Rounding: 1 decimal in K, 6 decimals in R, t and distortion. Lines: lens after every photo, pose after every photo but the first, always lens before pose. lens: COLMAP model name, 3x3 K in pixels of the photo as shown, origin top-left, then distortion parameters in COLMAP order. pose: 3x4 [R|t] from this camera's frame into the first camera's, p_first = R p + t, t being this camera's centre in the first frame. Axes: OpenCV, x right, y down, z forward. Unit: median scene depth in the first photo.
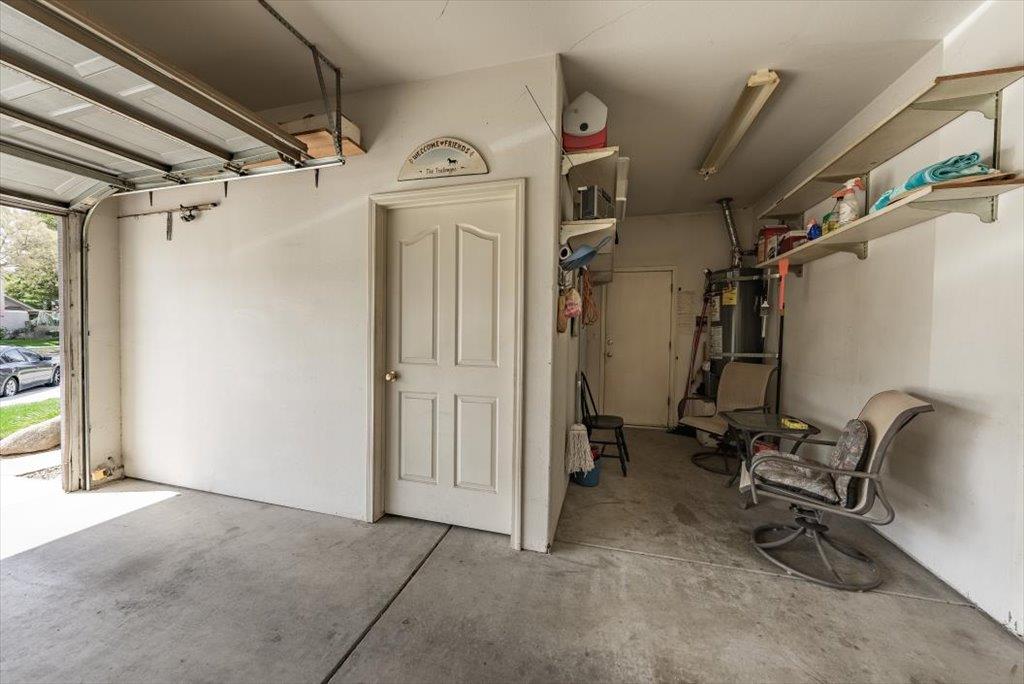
lens RADIAL K [[351.5, 0, 510.0], [0, 351.5, 339.2], [0, 0, 1]] dist [-0.005263, 0.000113]
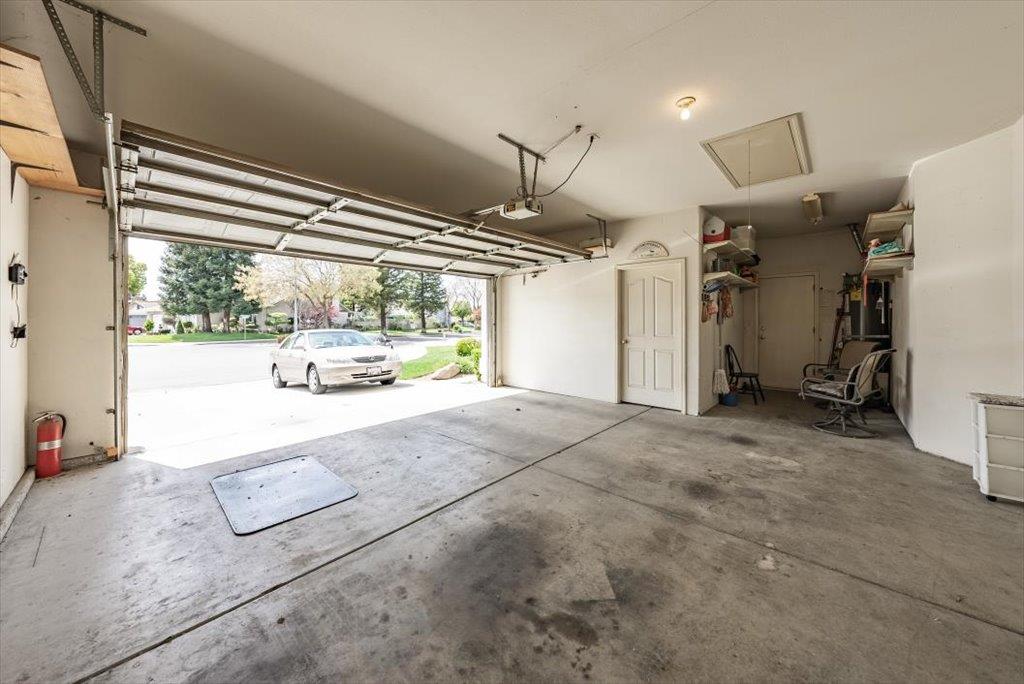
lens RADIAL K [[351.5, 0, 518.2], [0, 351.5, 318.1], [0, 0, 1]] dist [-0.005263, 0.000113]
pose [[0.892604, -0.017458, -0.450503, 0.086847], [0.002331, 0.999415, -0.034111, 0.028641], [0.450835, 0.029398, 0.892123, -1.430207]]
